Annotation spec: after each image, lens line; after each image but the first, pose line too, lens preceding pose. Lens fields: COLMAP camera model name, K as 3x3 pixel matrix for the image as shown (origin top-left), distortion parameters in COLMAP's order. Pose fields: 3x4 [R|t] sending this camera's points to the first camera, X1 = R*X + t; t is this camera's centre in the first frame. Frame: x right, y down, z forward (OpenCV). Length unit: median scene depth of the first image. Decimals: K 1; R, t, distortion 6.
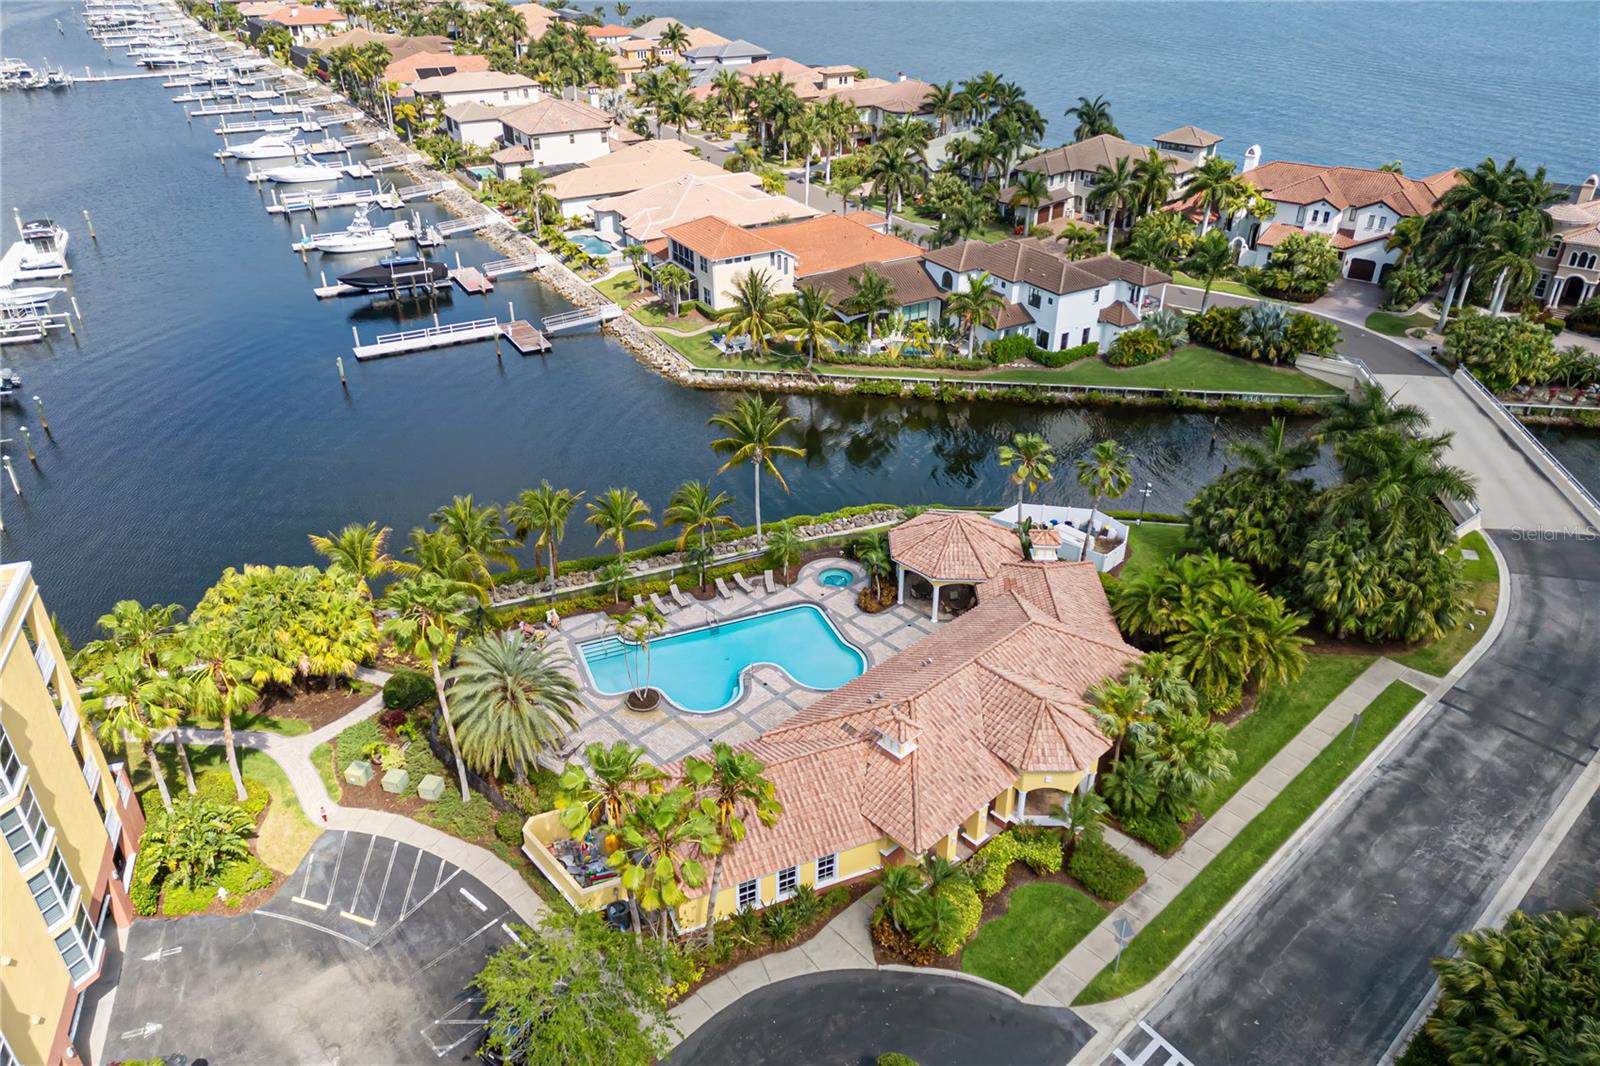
lens RADIAL K [[1148.2, 0, 805.2], [0, 1148.2, 577.9], [0, 0, 1]] dist [0.068973, -0.053913]
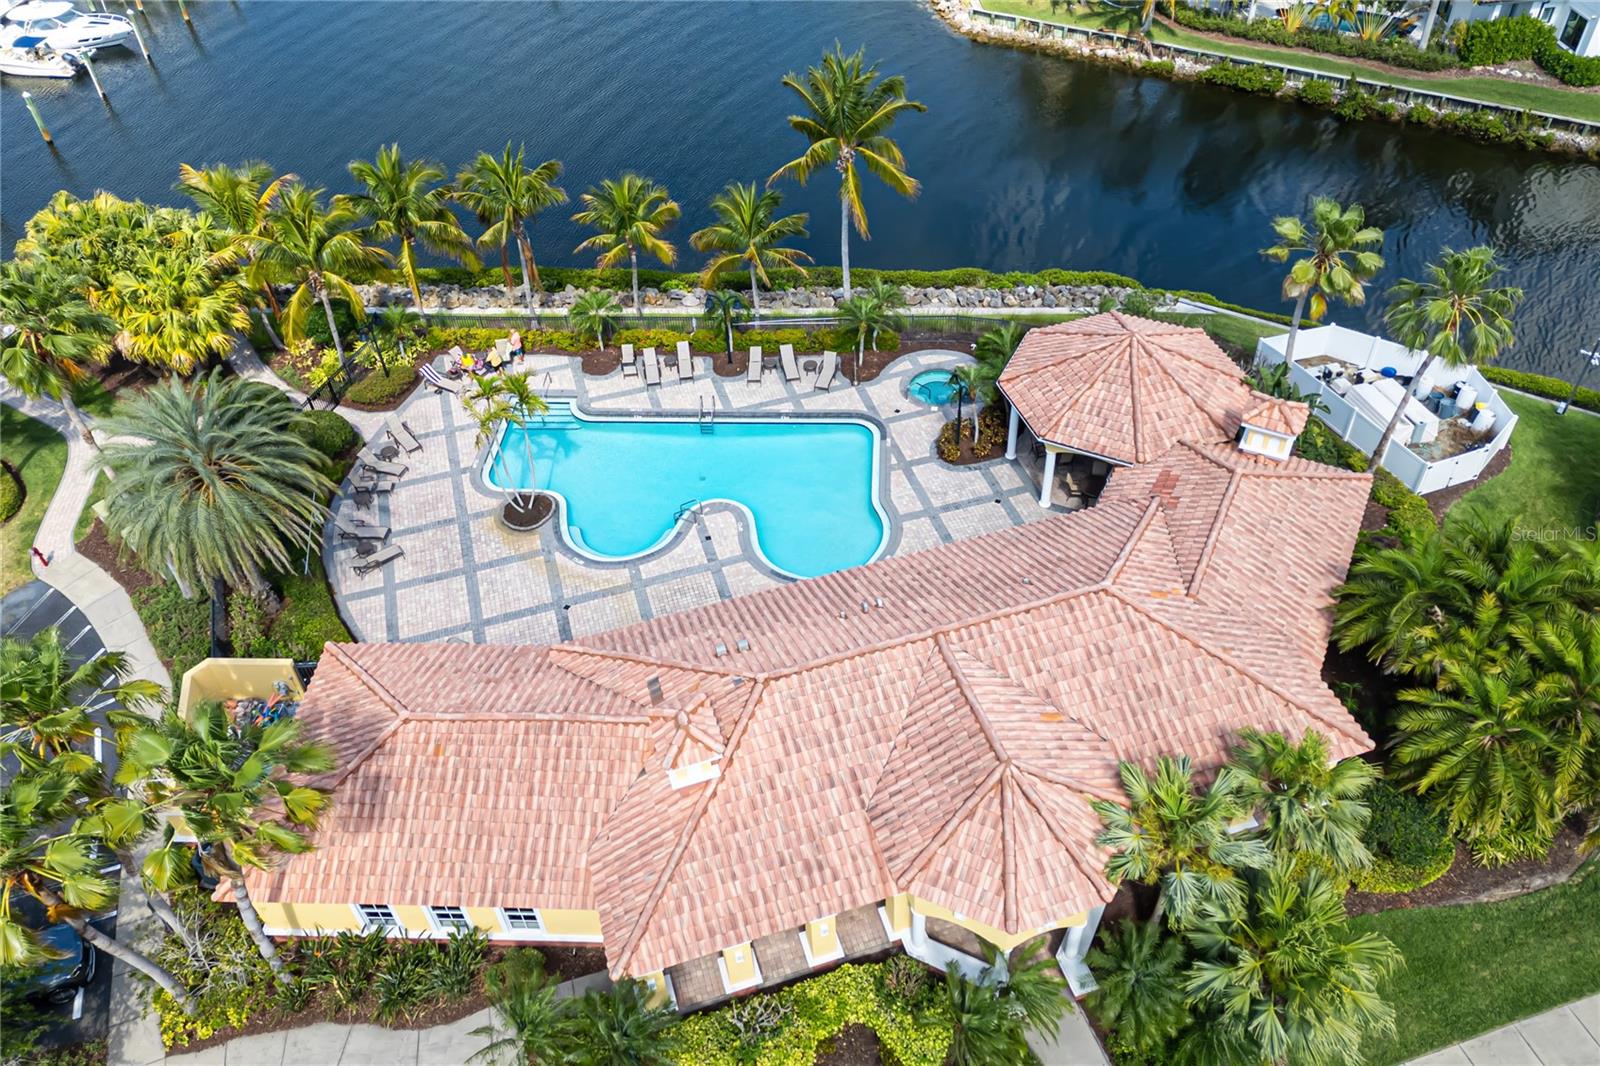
lens RADIAL K [[1190.6, 0, 800.0], [0, 1190.6, 533.0], [0, 0, 1]] dist [0.081046, -0.081911]
pose [[0.891264, 0.281816, -0.355287, 0.214505], [-0.194889, 0.945449, 0.261045, -0.080175], [0.409472, -0.163418, 0.897567, 0.390165]]
